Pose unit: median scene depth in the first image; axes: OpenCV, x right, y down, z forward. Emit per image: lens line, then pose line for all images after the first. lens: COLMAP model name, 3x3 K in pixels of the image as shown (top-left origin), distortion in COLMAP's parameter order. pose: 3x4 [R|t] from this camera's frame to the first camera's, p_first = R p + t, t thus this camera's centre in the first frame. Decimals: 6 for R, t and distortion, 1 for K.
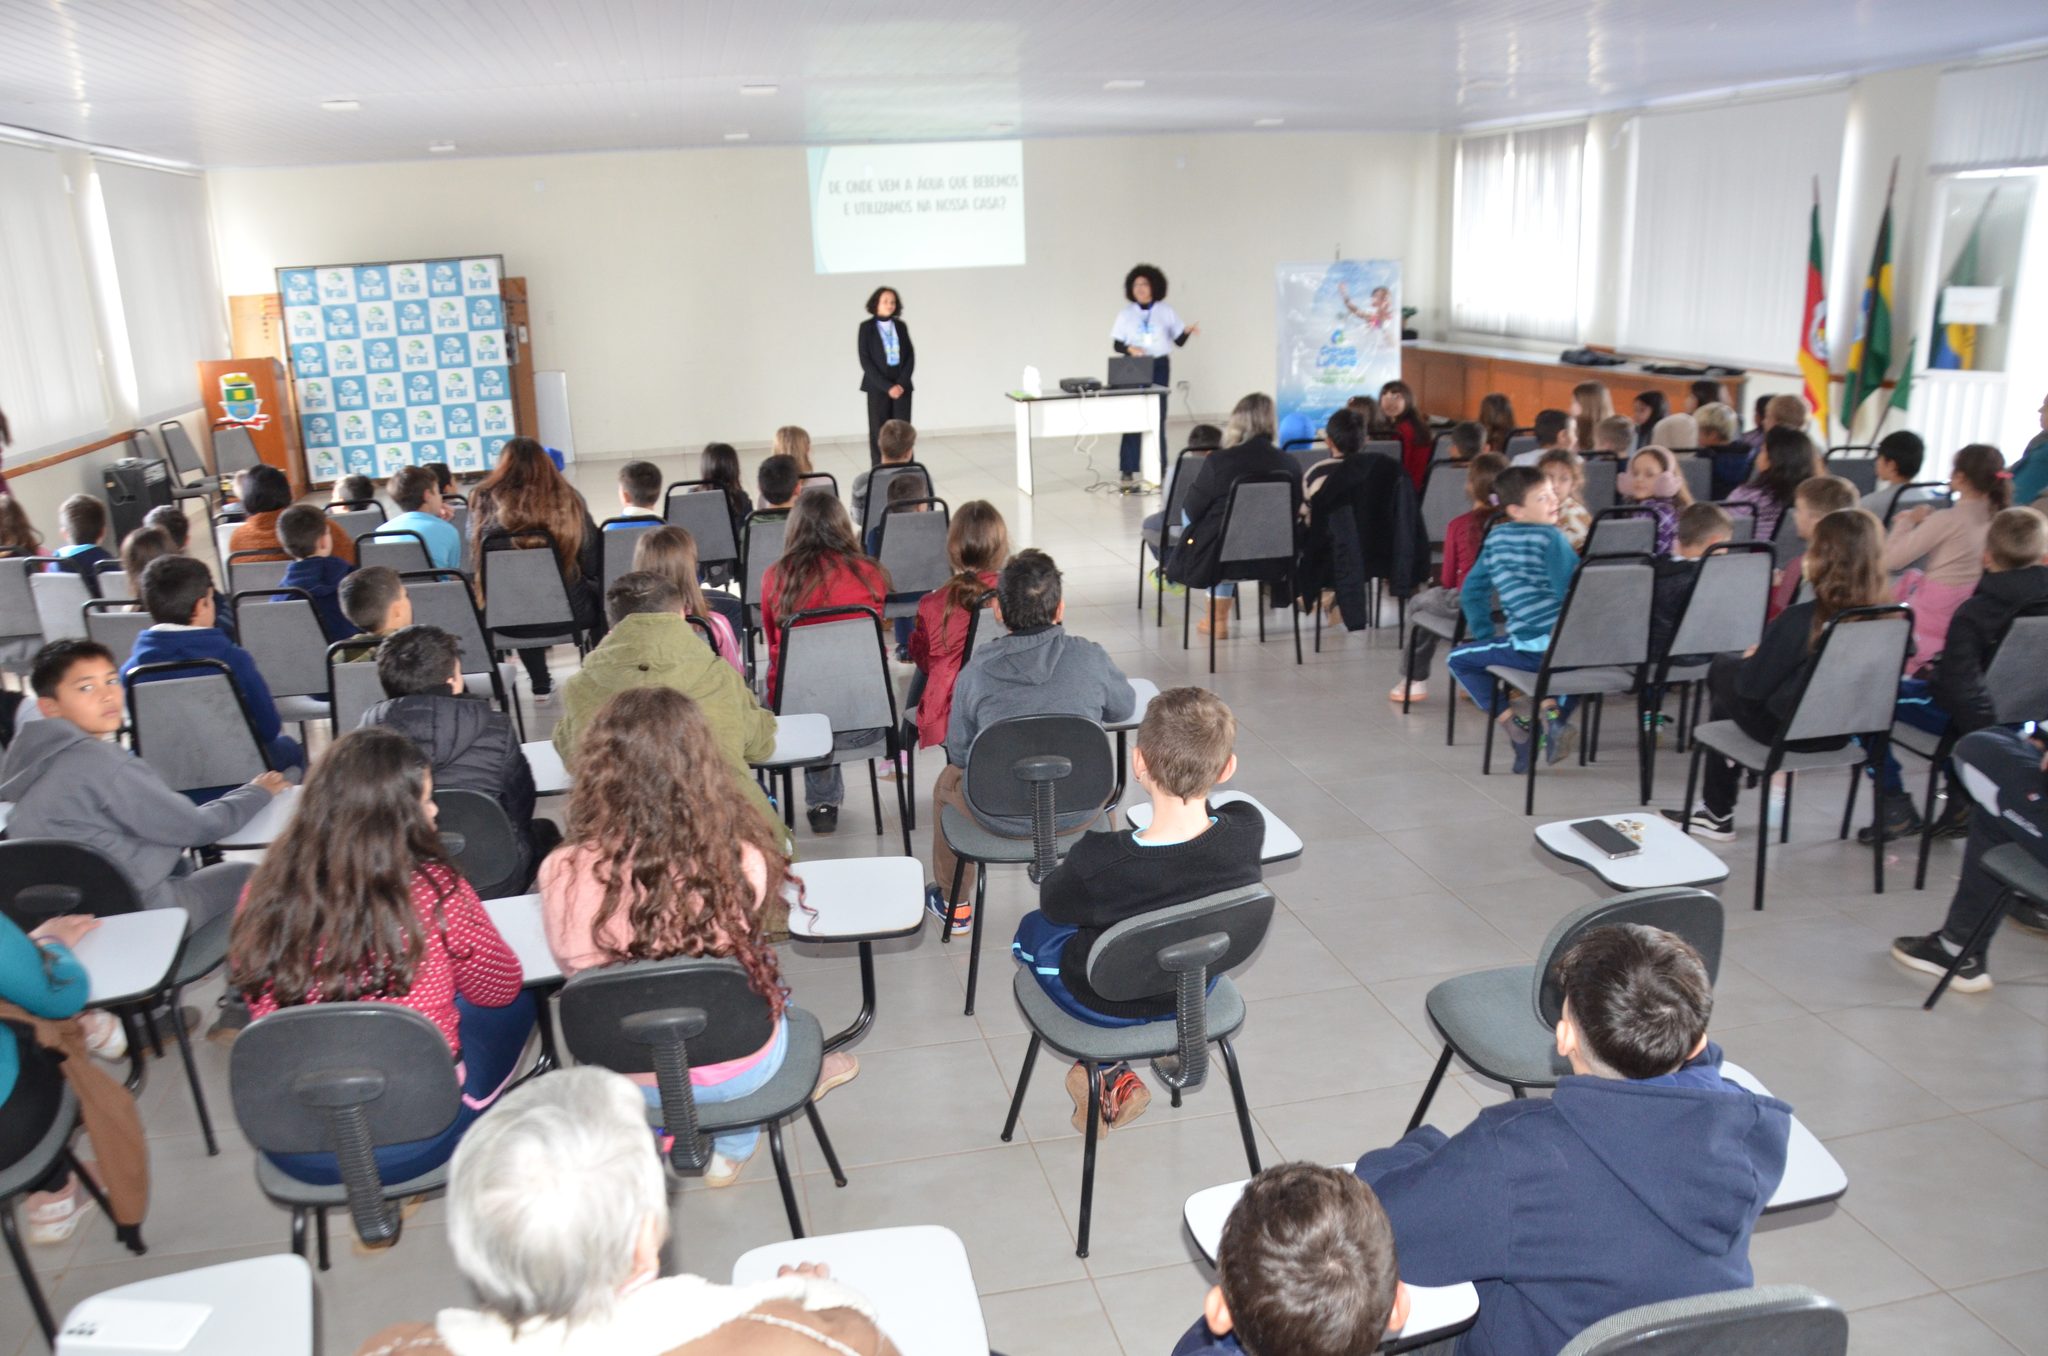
lens RADIAL K [[1576.9, 0, 1015.6], [0, 1576.9, 743.6], [0, 0, 1]] dist [-0.150321, 0.085519]
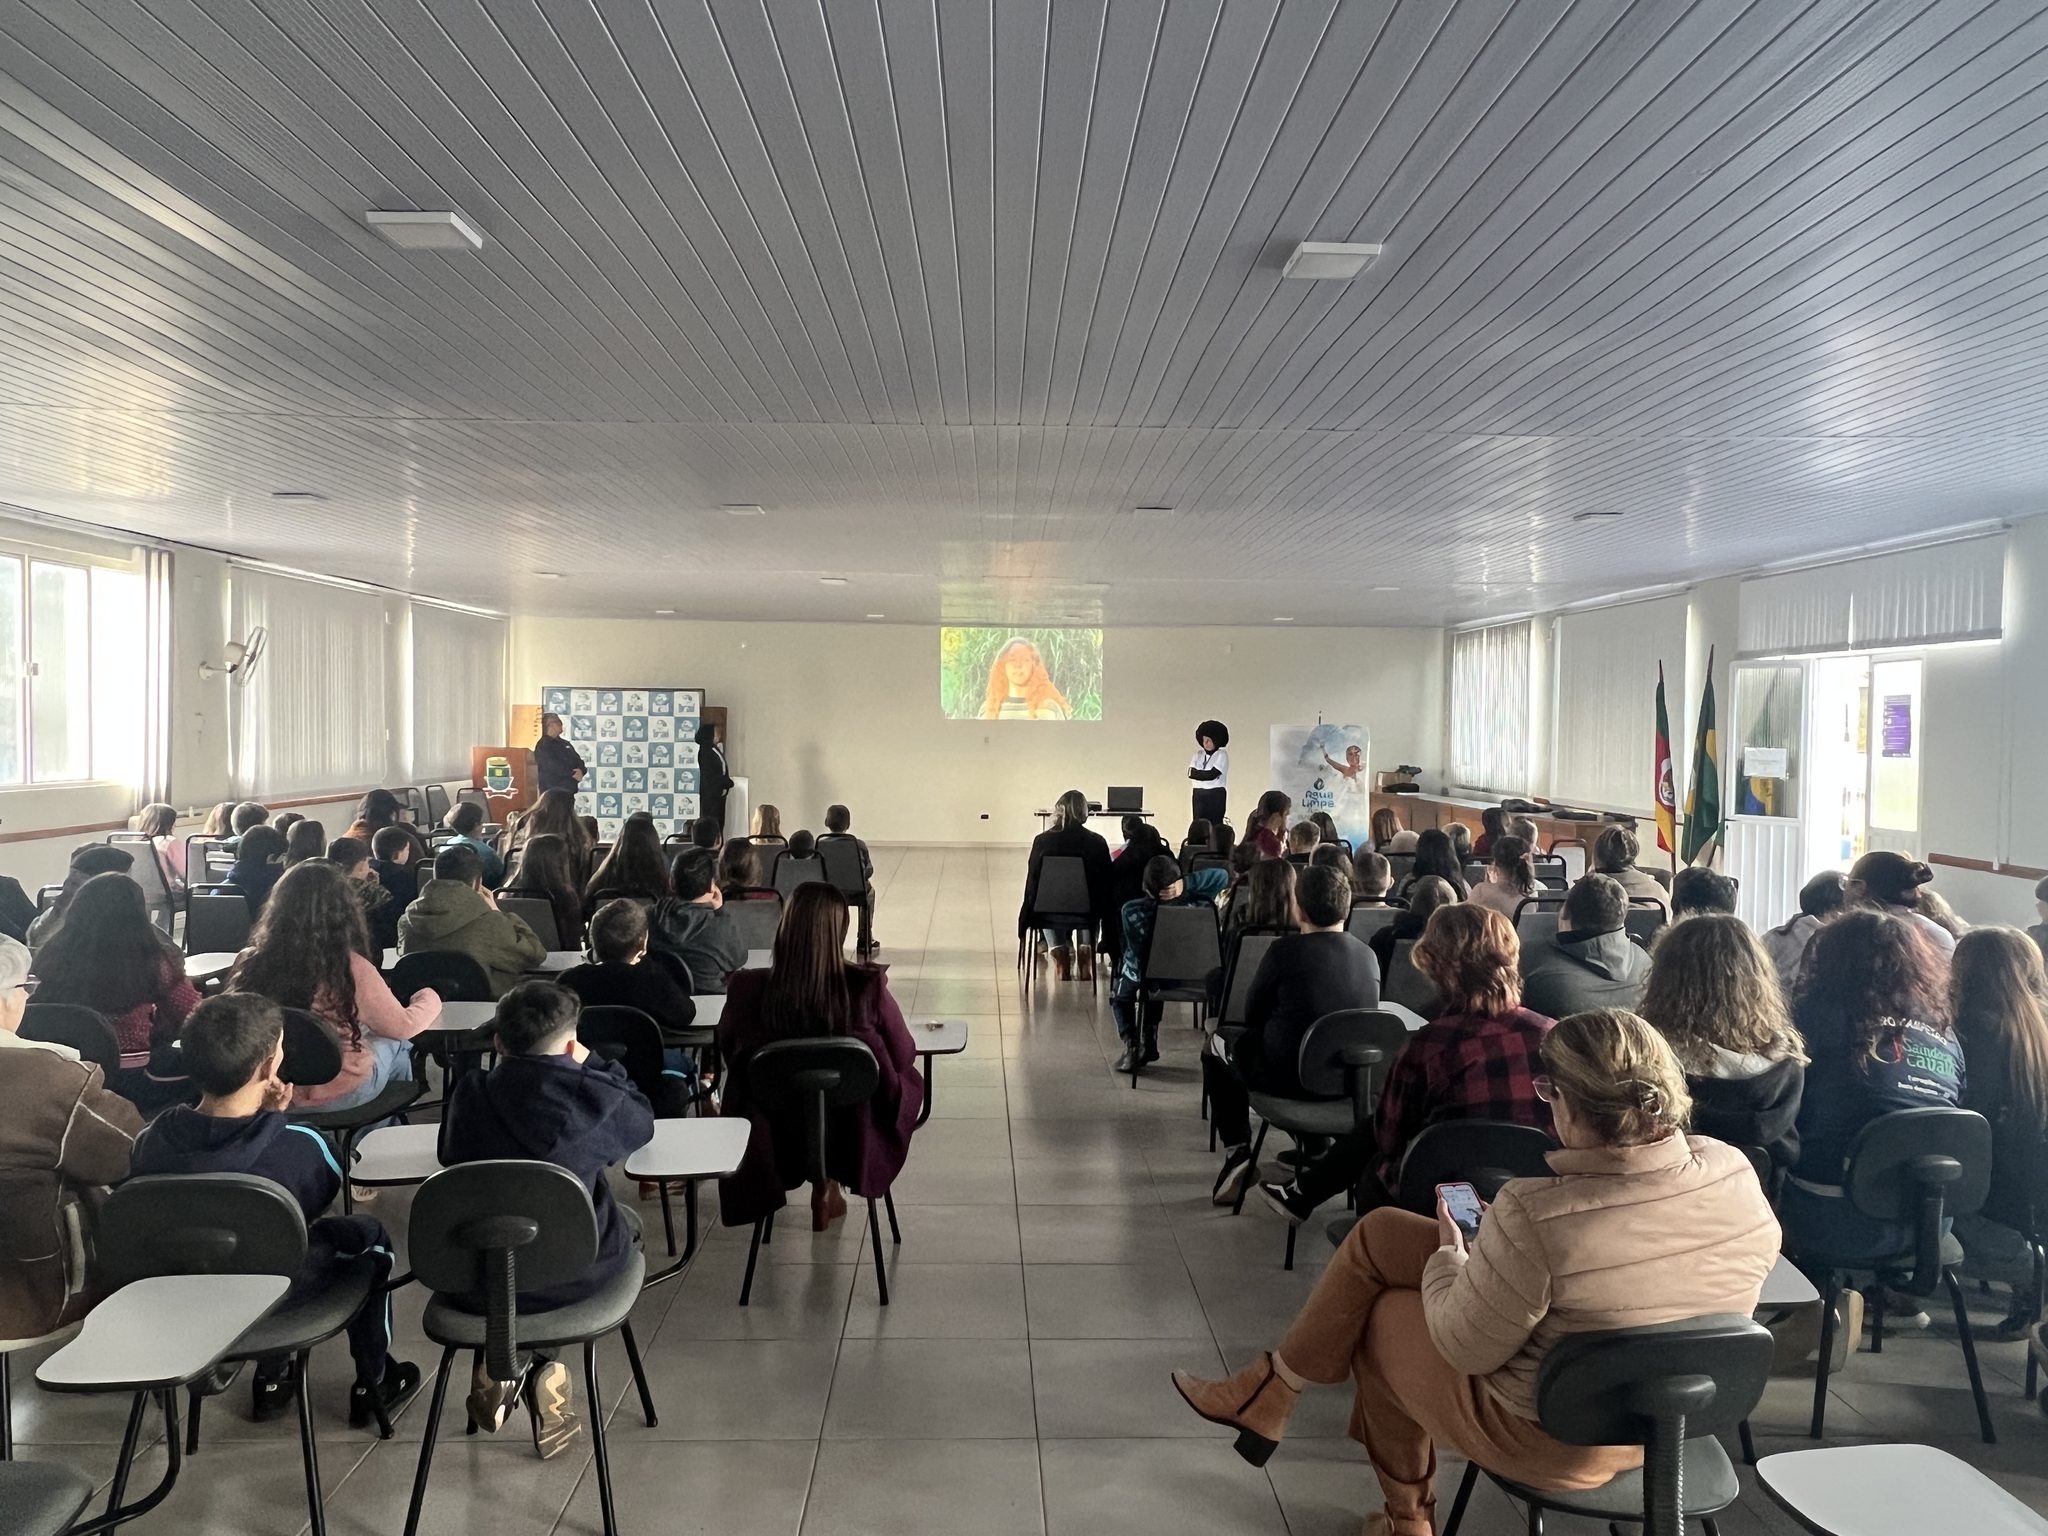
lens RADIAL K [[1346.7, 0, 1020.1], [0, 1346.7, 762.9], [0, 0, 1]] dist [0.005220, -0.005013]
pose [[0.981976, 0.052124, -0.181677, 0.168893], [-0.099631, 0.959583, -0.263202, 0.035267], [0.160615, 0.276558, 0.947480, -0.084396]]
